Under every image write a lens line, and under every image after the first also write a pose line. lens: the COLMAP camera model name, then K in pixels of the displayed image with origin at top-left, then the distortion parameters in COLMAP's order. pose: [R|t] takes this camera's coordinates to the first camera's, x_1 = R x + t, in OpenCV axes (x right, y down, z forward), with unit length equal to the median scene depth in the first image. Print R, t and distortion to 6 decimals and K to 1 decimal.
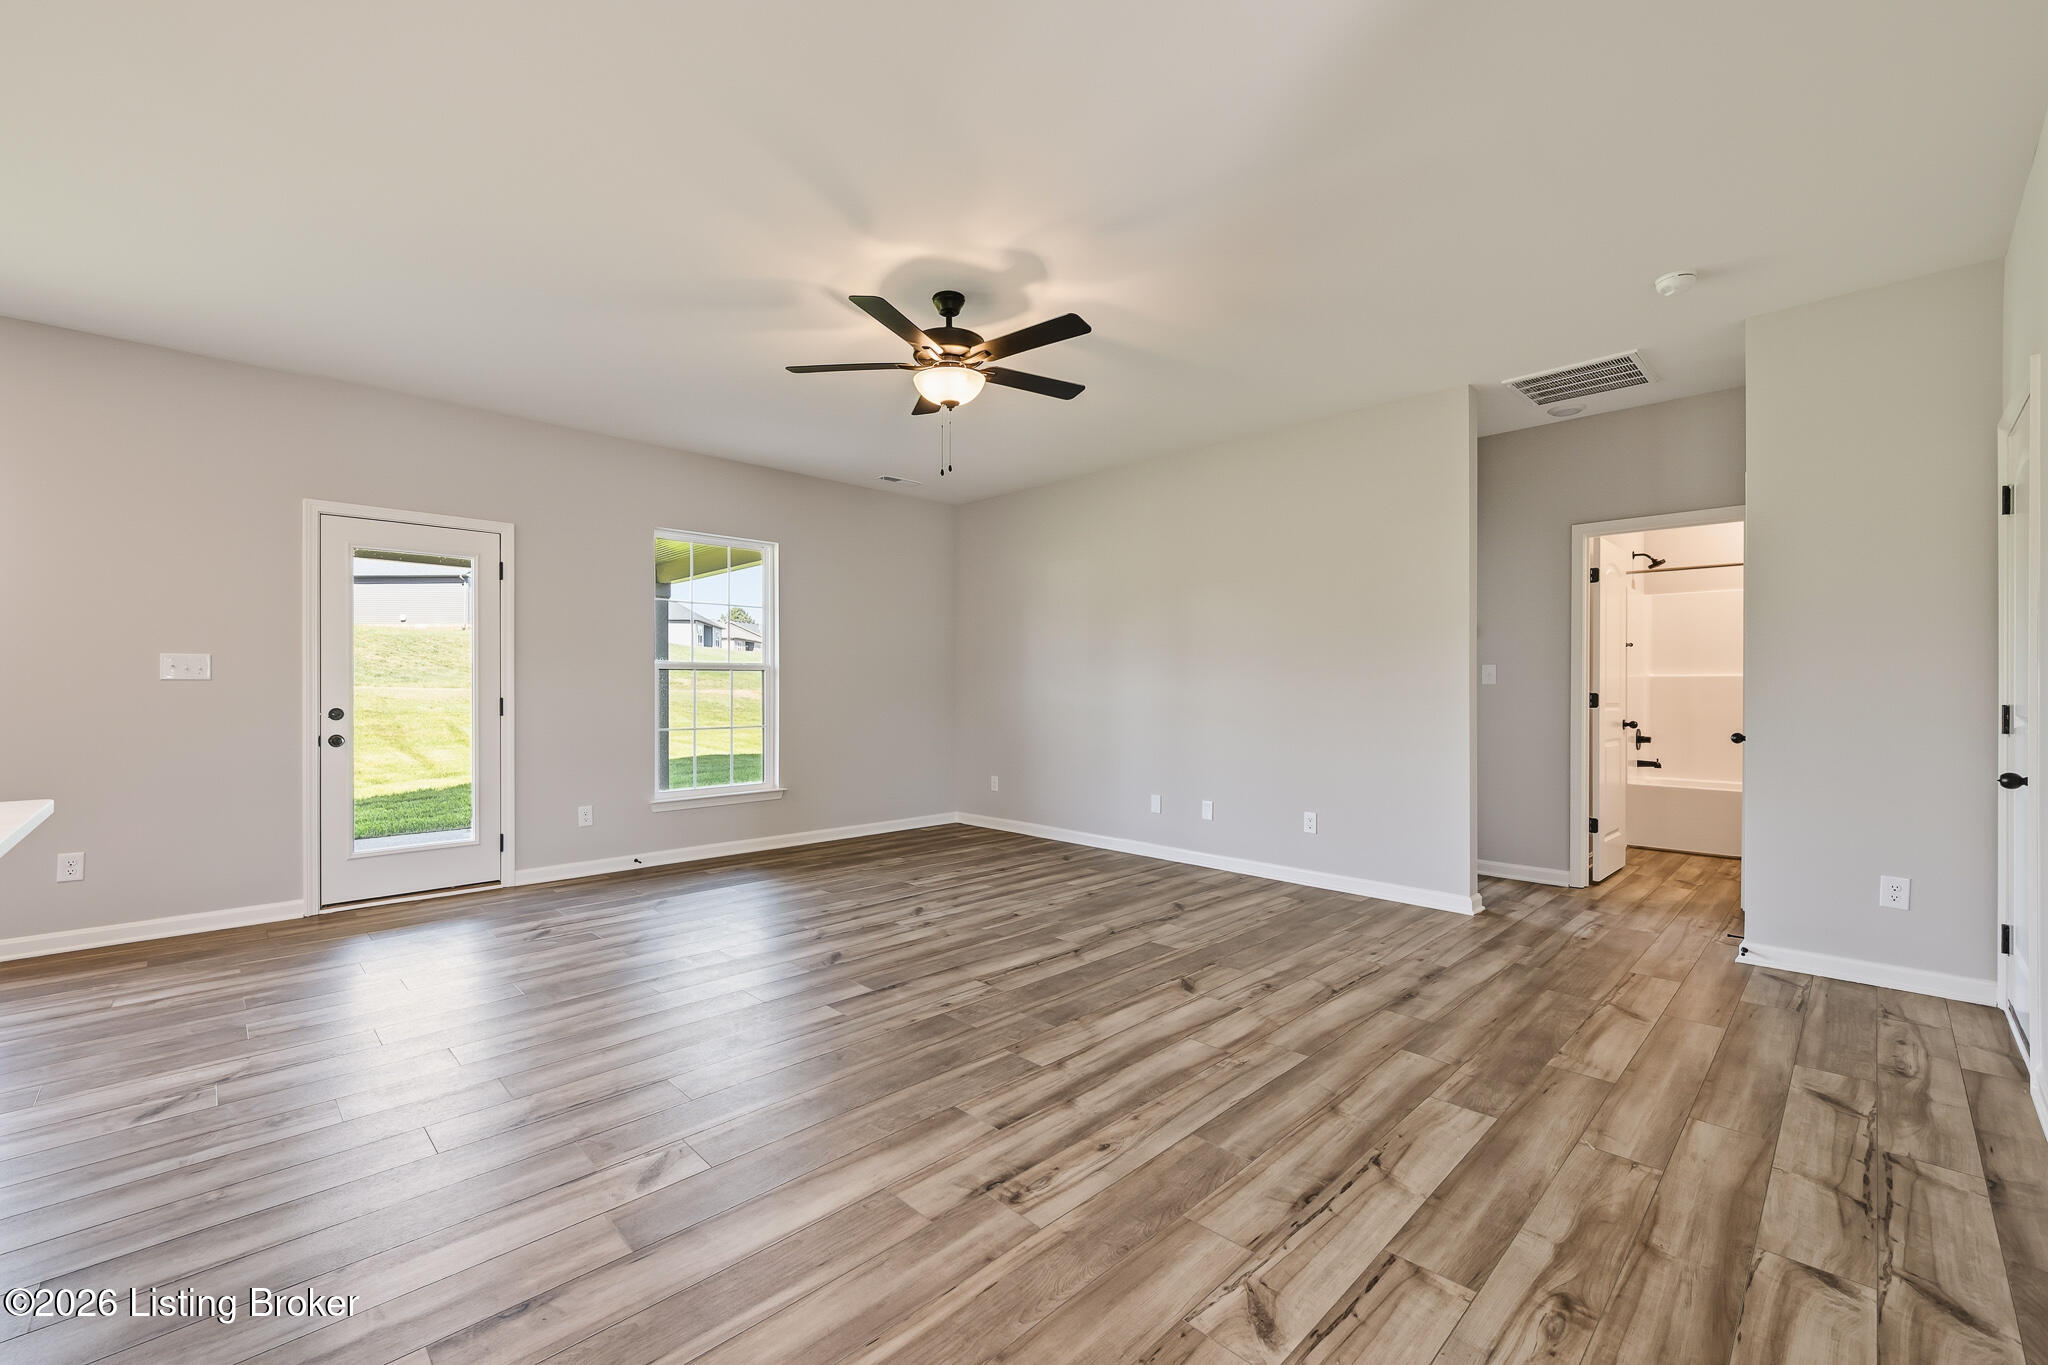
lens RADIAL K [[832.1, 0, 1012.3], [0, 832.1, 689.4], [0, 0, 1]] dist [-0.000131, -0.000582]
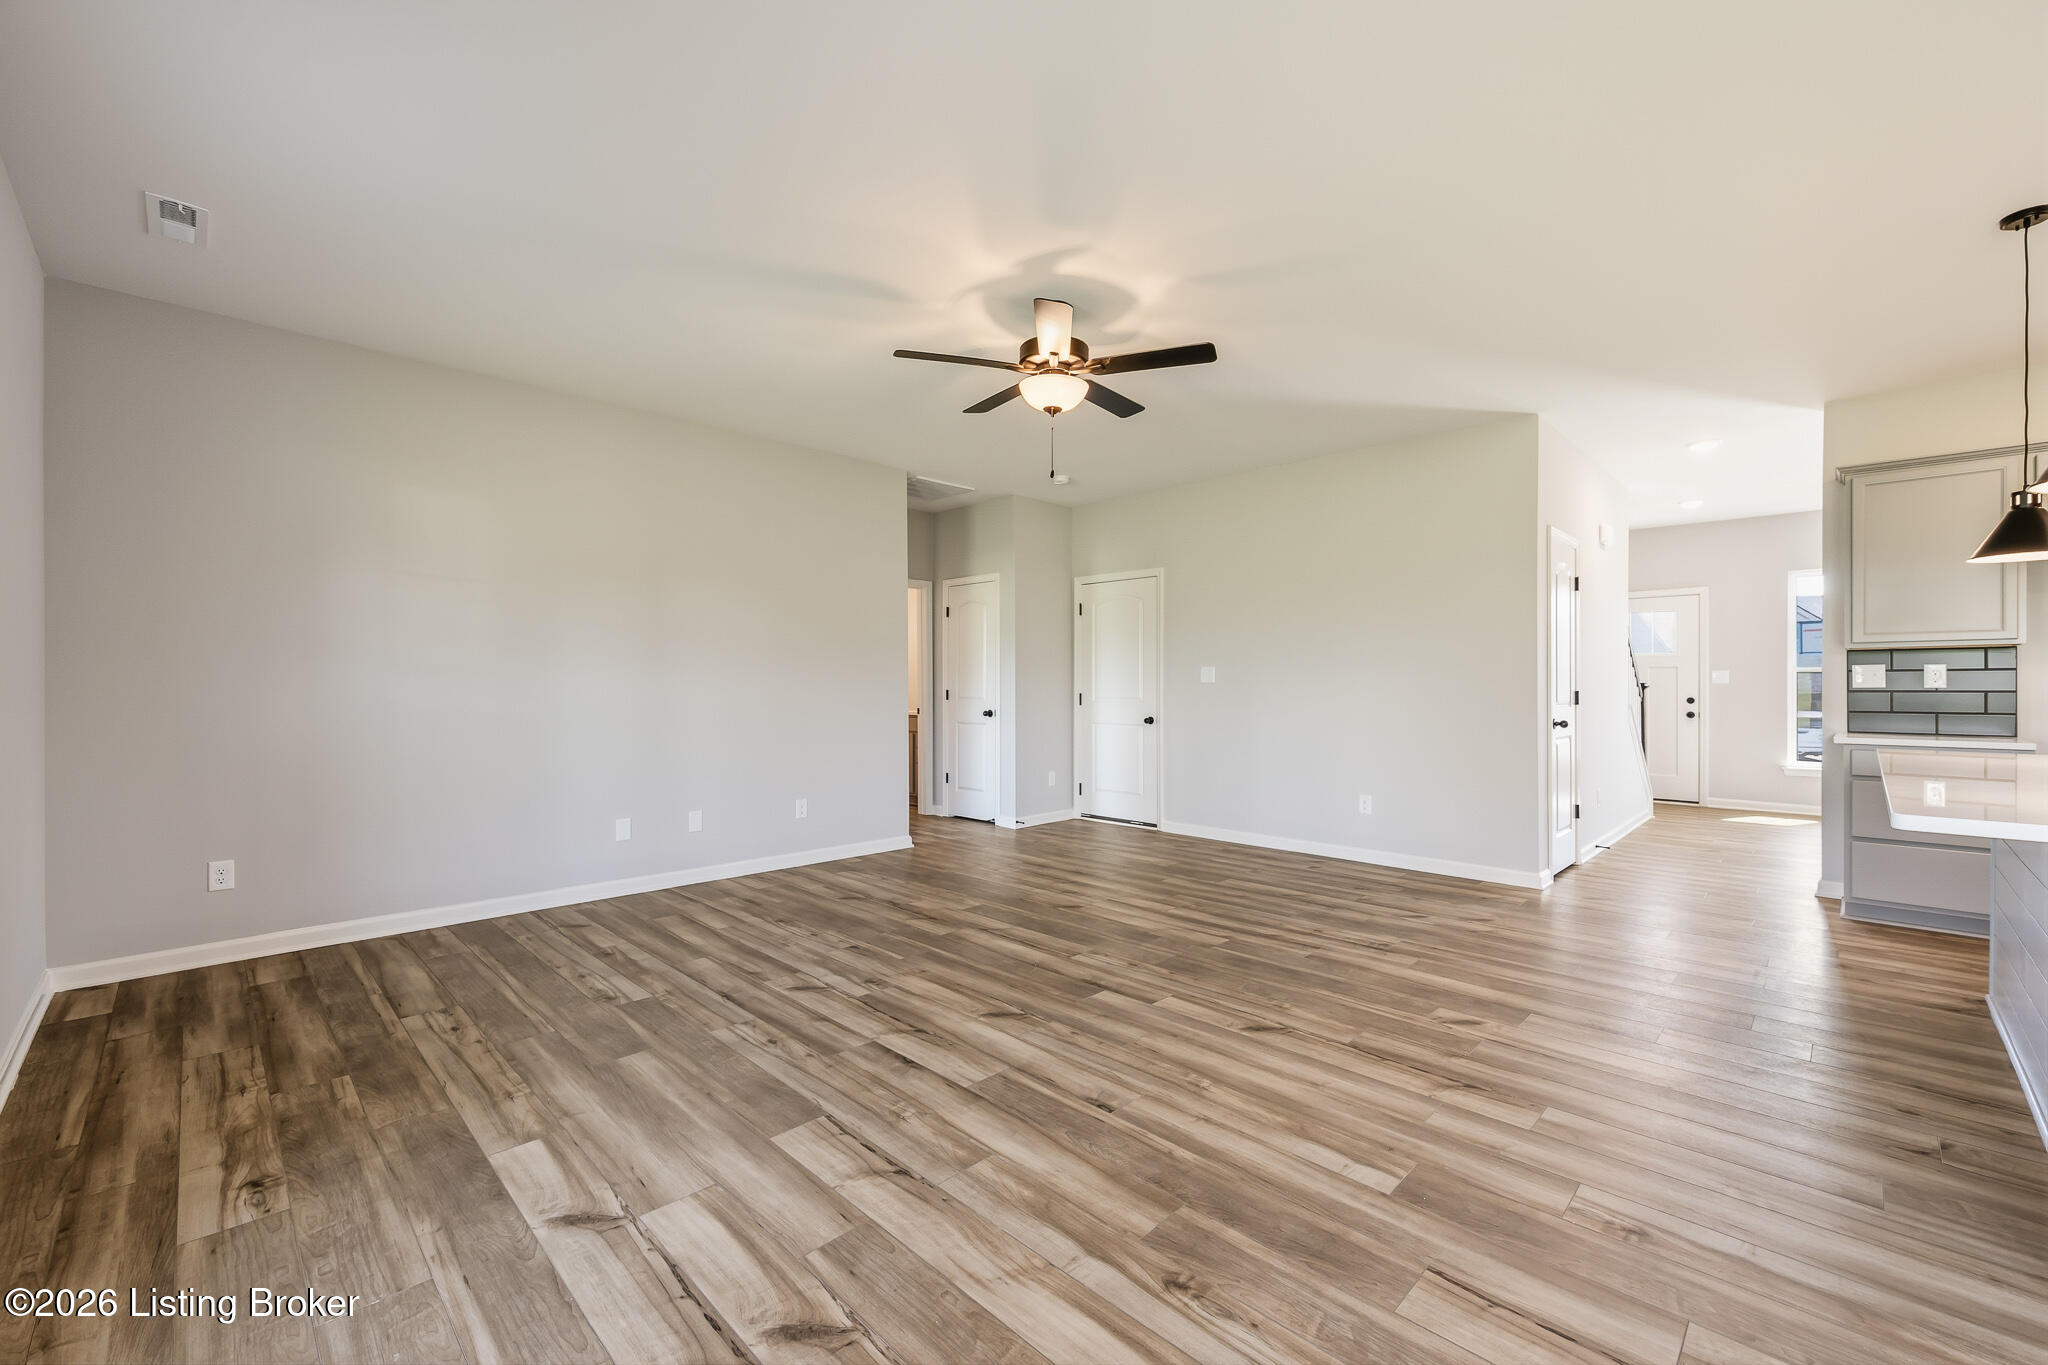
lens RADIAL K [[832.1, 0, 1020.8], [0, 832.1, 686.5], [0, 0, 1]] dist [-0.000131, -0.000582]
pose [[-0.007261, -0.000627, 0.999973, -1.060922], [0.001583, 0.999999, 0.000638, -0.003334], [-0.999972, 0.001588, -0.007260, 1.010261]]
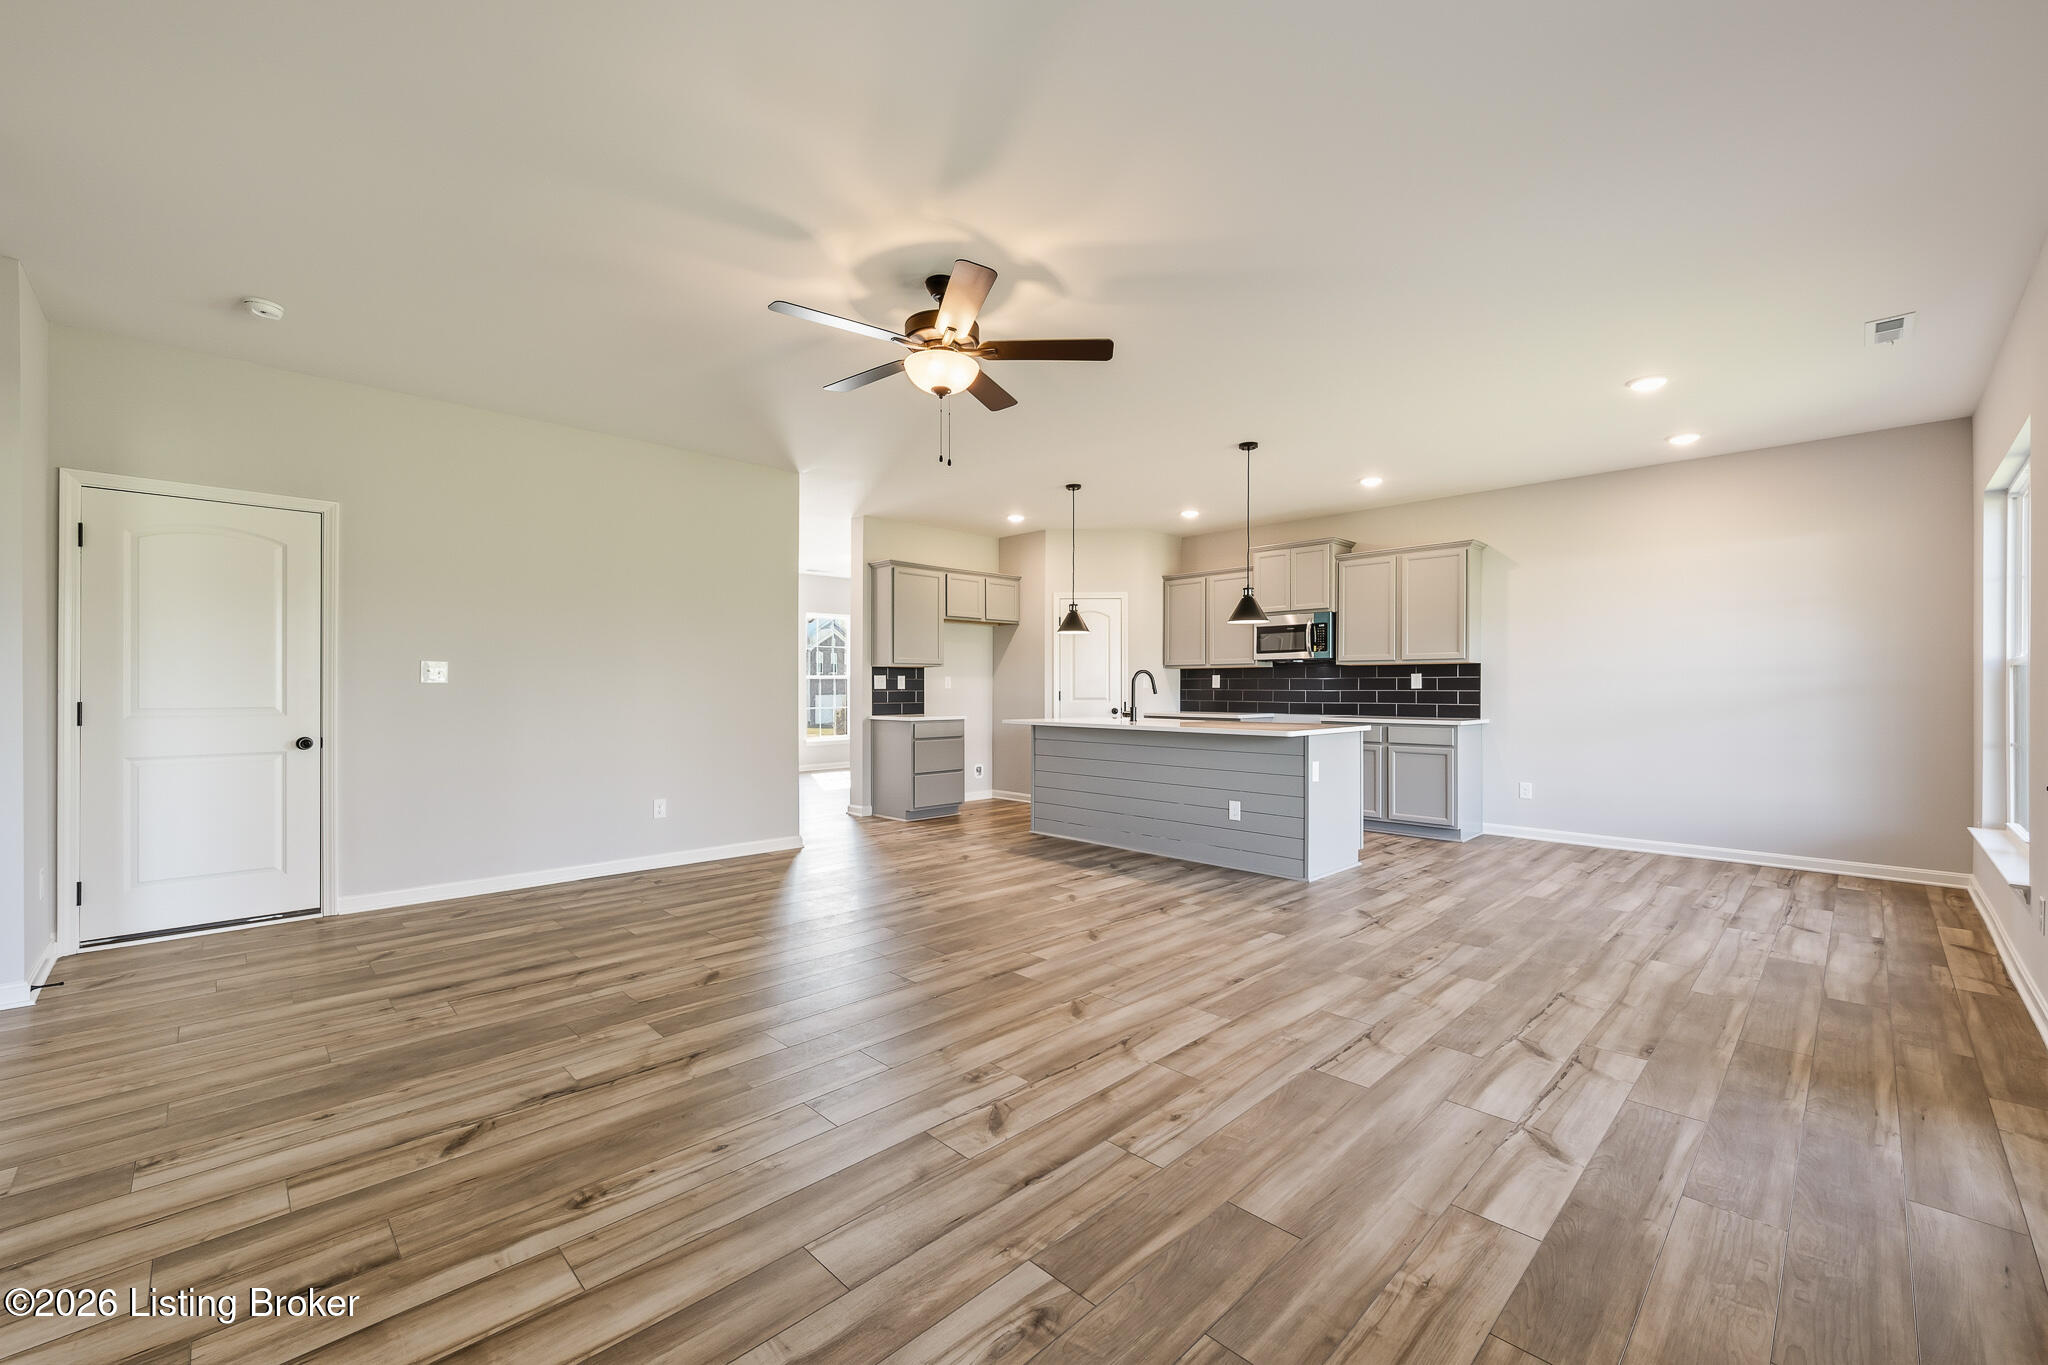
lens RADIAL K [[832.1, 0, 1014.5], [0, 832.1, 686.6], [0, 0, 1]] dist [-0.000131, -0.000582]
pose [[-0.999999, -0.000758, 0.001312, -0.154529], [-0.000760, 0.999999, -0.001352, -0.002989], [-0.001311, -0.001353, -0.999998, 1.883904]]
